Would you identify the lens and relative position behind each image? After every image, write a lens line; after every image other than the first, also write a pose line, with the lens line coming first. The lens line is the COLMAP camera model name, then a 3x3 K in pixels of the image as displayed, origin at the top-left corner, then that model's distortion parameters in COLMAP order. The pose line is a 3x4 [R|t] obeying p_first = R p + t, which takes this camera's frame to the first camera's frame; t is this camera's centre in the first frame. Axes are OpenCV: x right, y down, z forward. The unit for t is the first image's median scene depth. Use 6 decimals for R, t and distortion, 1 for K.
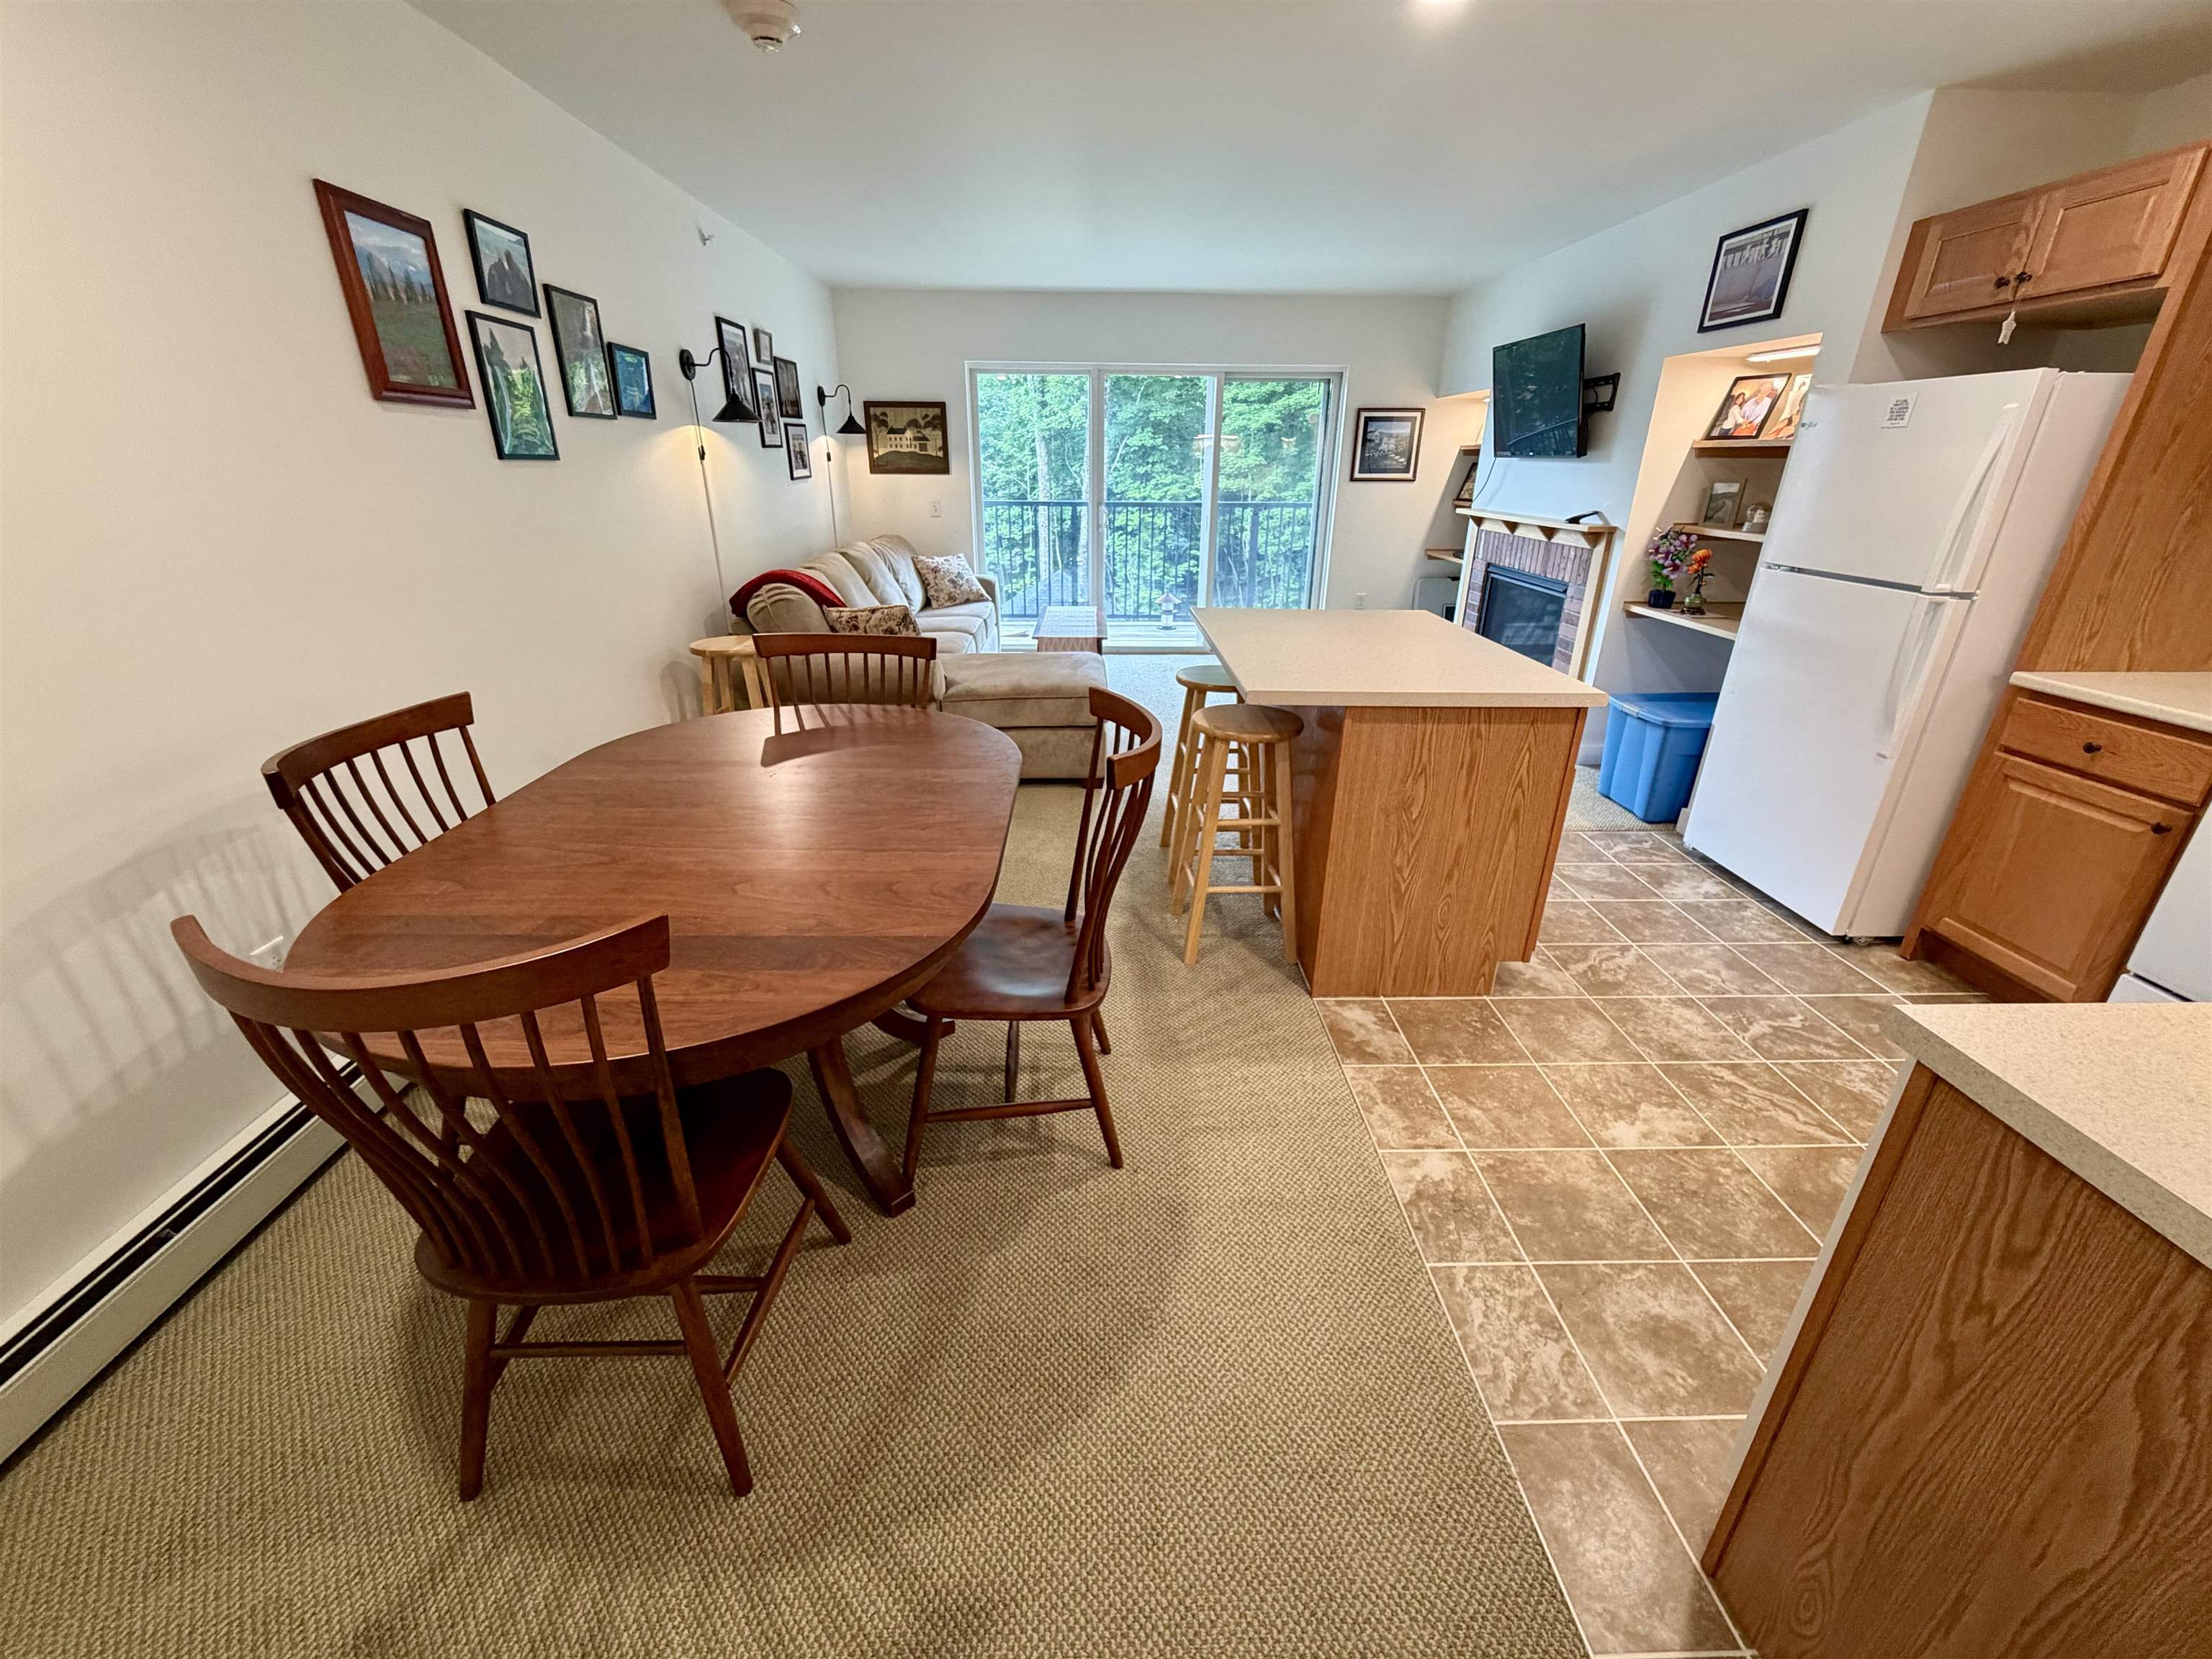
lens RADIAL K [[881.0, 0, 1108.9], [0, 881.0, 828.3], [0, 0, 1]] dist [0.001031, -0.000527]
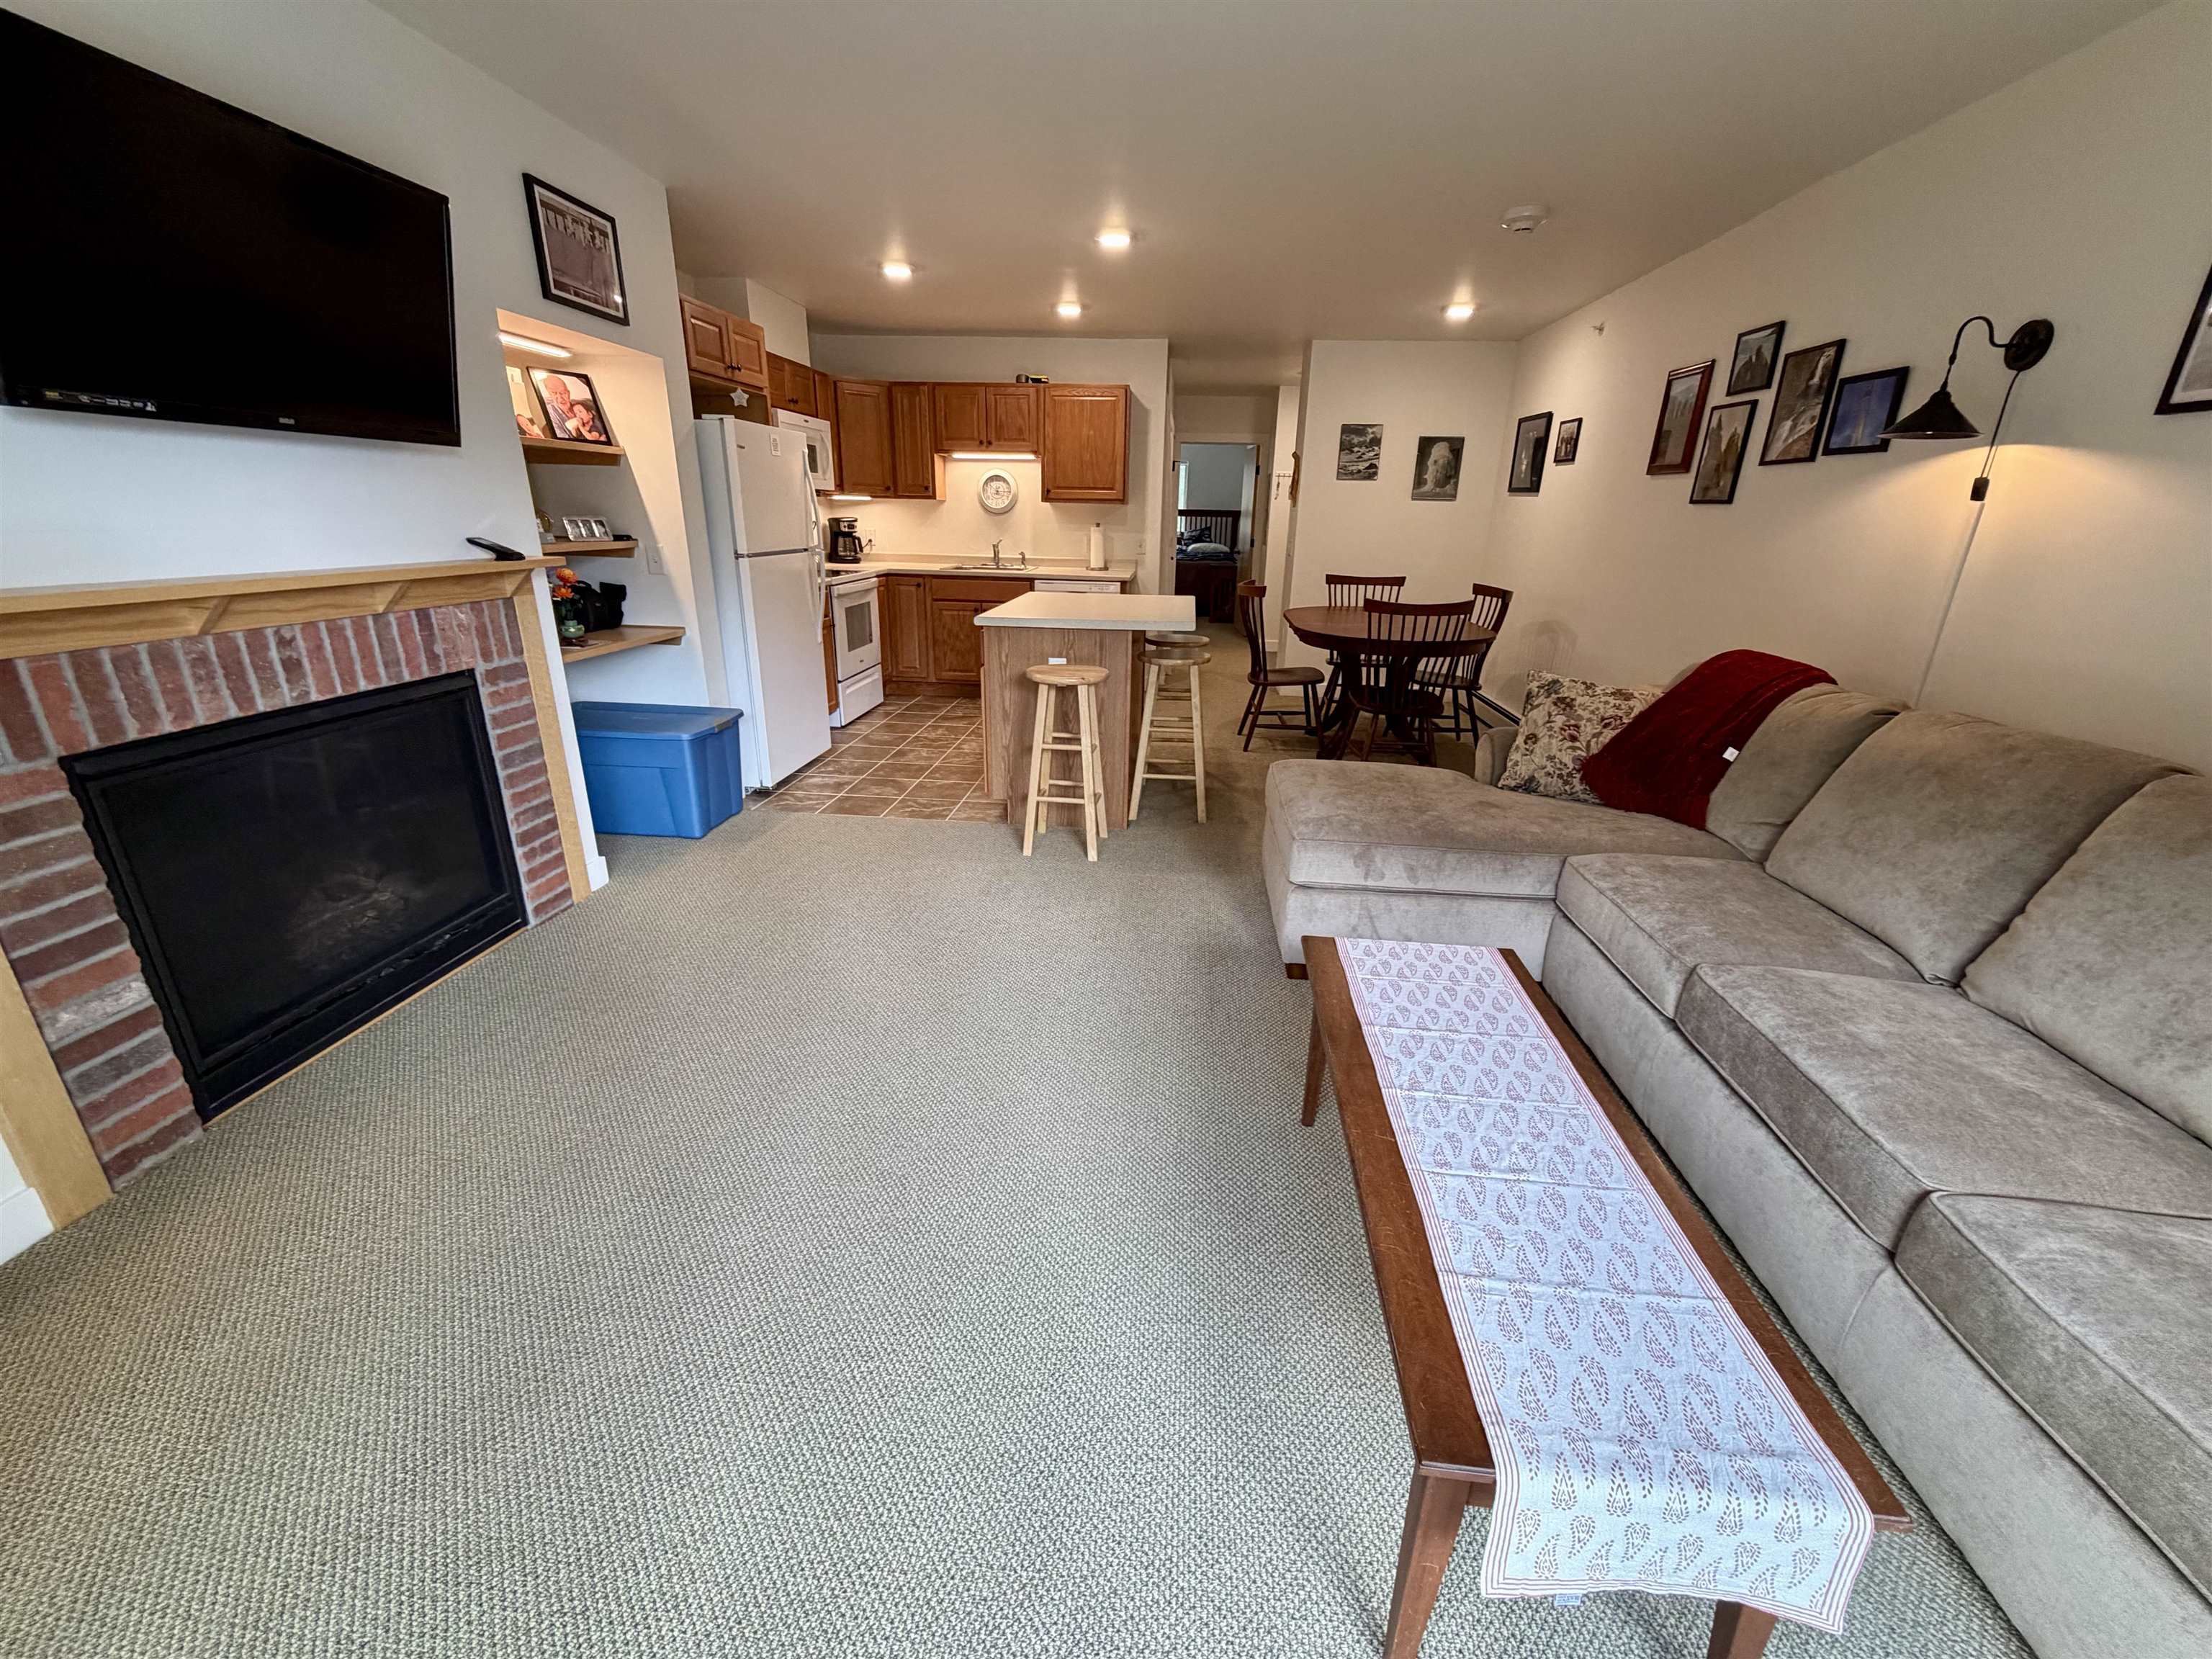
lens RADIAL K [[881.0, 0, 1108.3], [0, 881.0, 829.2], [0, 0, 1]] dist [0.001031, -0.000527]
pose [[-0.992517, -0.069612, 0.100320, 0.071086], [0.016758, 0.736149, 0.676613, -0.778591], [-0.120951, 0.673231, -0.729473, 1.931751]]
